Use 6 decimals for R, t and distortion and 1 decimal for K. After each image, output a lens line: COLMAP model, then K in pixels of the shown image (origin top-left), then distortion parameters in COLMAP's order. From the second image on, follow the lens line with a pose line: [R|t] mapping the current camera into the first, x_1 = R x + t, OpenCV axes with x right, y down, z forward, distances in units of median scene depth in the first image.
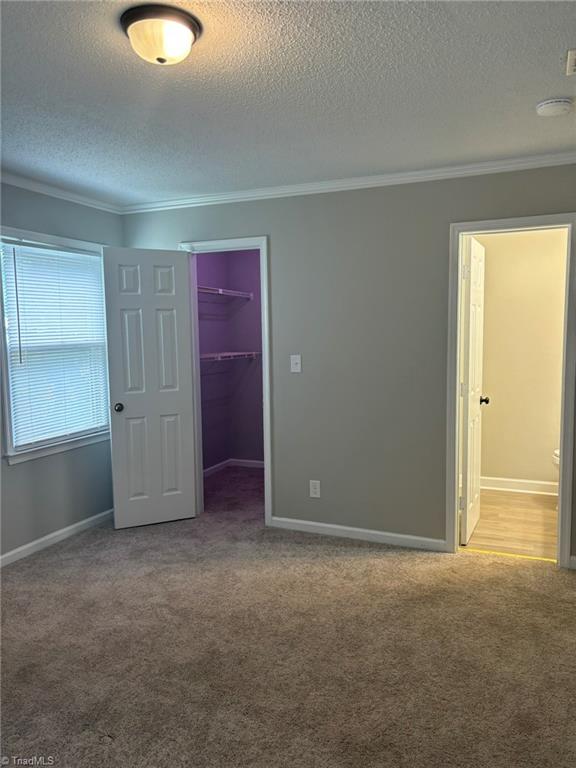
lens RADIAL K [[592.4, 0, 288.0], [0, 592.4, 384.0], [0, 0, 1]] dist [0.029203, 0.001823]
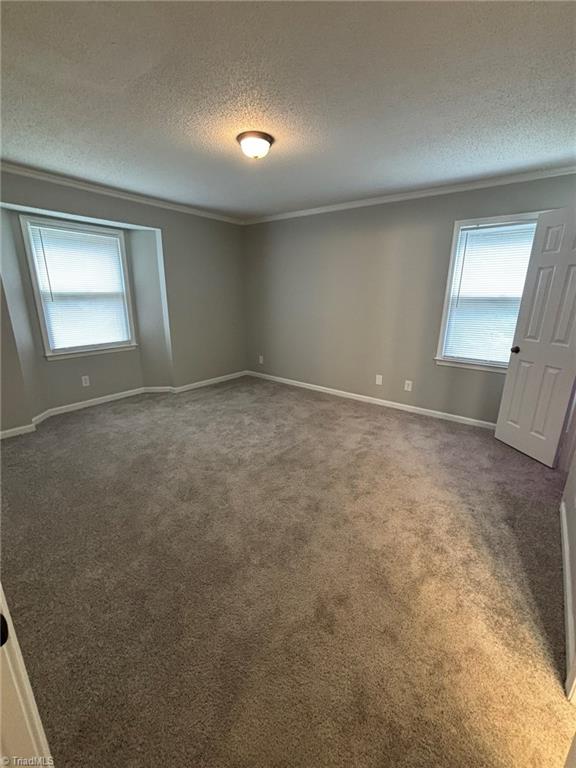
lens RADIAL K [[314.2, 0, 288.0], [0, 314.2, 384.0], [0, 0, 1]] dist [-0.023691, 0.000048]
pose [[-0.248496, 0.266839, -0.931153, 0.478569], [-0.105884, 0.948063, 0.299942, -0.038309], [0.962828, 0.173129, -0.207335, 0.696074]]
